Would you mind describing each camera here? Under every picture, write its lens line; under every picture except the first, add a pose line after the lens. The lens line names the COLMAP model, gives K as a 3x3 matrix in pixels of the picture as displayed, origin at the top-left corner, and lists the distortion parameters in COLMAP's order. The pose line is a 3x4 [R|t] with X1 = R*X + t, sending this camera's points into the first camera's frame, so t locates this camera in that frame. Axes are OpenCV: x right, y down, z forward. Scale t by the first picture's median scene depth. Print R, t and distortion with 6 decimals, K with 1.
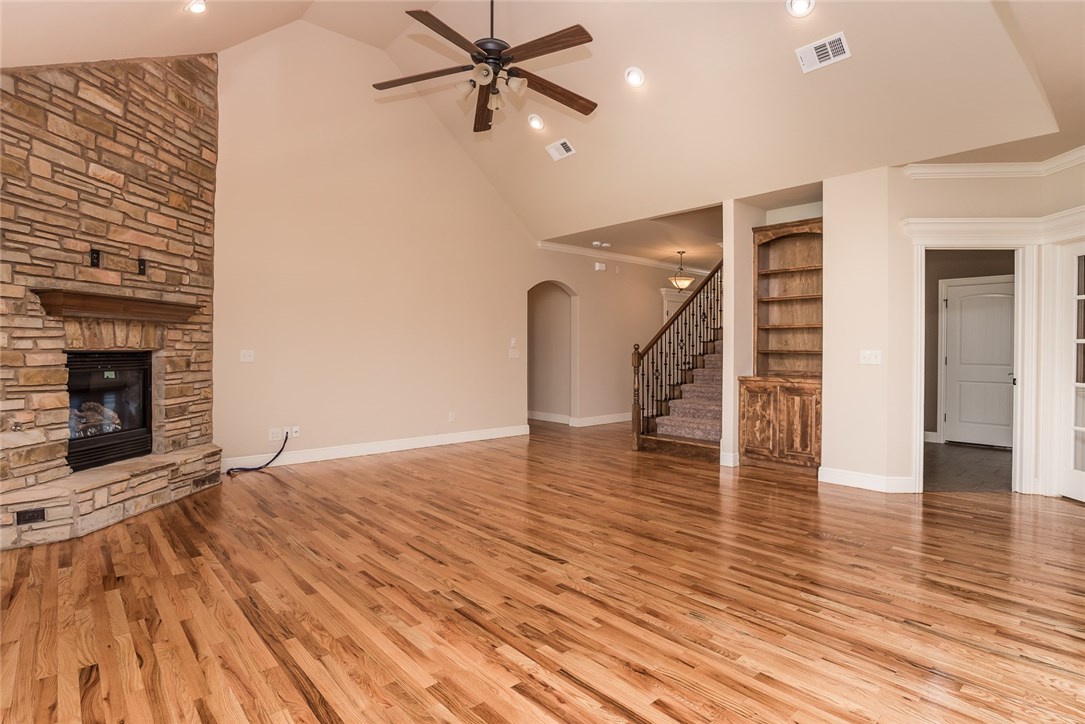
lens RADIAL K [[559.4, 0, 542.5], [0, 559.4, 362.0], [0, 0, 1]] dist [-0.060238, 0.026605]
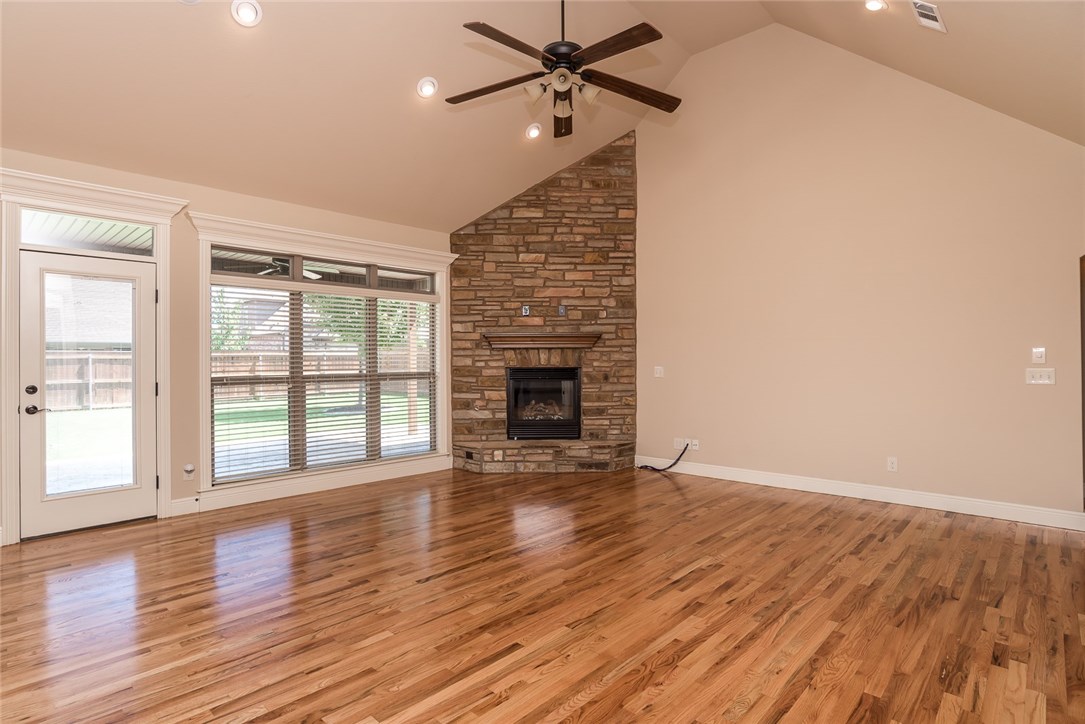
lens RADIAL K [[559.4, 0, 542.5], [0, 559.4, 362.0], [0, 0, 1]] dist [-0.060238, 0.026605]
pose [[0.096279, 0.000473, -0.995354, 0.795724], [-0.019409, 0.999811, -0.001402, -0.033402], [0.995165, 0.019454, 0.096270, 0.831958]]
